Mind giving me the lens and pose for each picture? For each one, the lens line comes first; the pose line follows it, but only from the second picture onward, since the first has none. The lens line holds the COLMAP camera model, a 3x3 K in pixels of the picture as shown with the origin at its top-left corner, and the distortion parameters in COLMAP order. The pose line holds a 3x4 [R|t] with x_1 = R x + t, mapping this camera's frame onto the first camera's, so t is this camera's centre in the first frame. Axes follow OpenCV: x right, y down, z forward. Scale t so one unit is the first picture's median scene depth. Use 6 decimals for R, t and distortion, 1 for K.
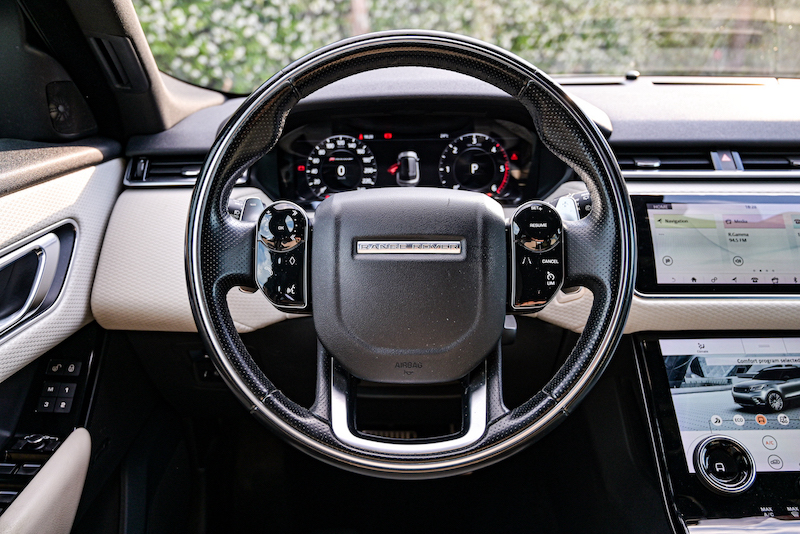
lens RADIAL K [[683.4, 0, 398.0], [0, 683.4, 270.7], [0, 0, 1]] dist [-0.017707, -0.002516]
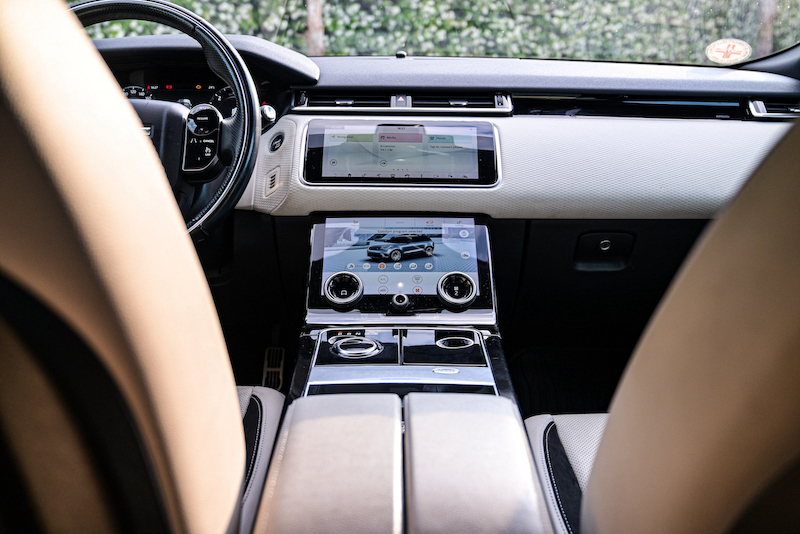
lens RADIAL K [[799.7, 0, 402.4], [0, 799.7, 264.1], [0, 0, 1]] dist [-0.020616, 0.000000]
pose [[0.999867, 0.011219, 0.011807, 0.533194], [-0.010155, 0.996191, -0.086600, 0.344962], [-0.012733, 0.086468, 0.996173, -0.650058]]
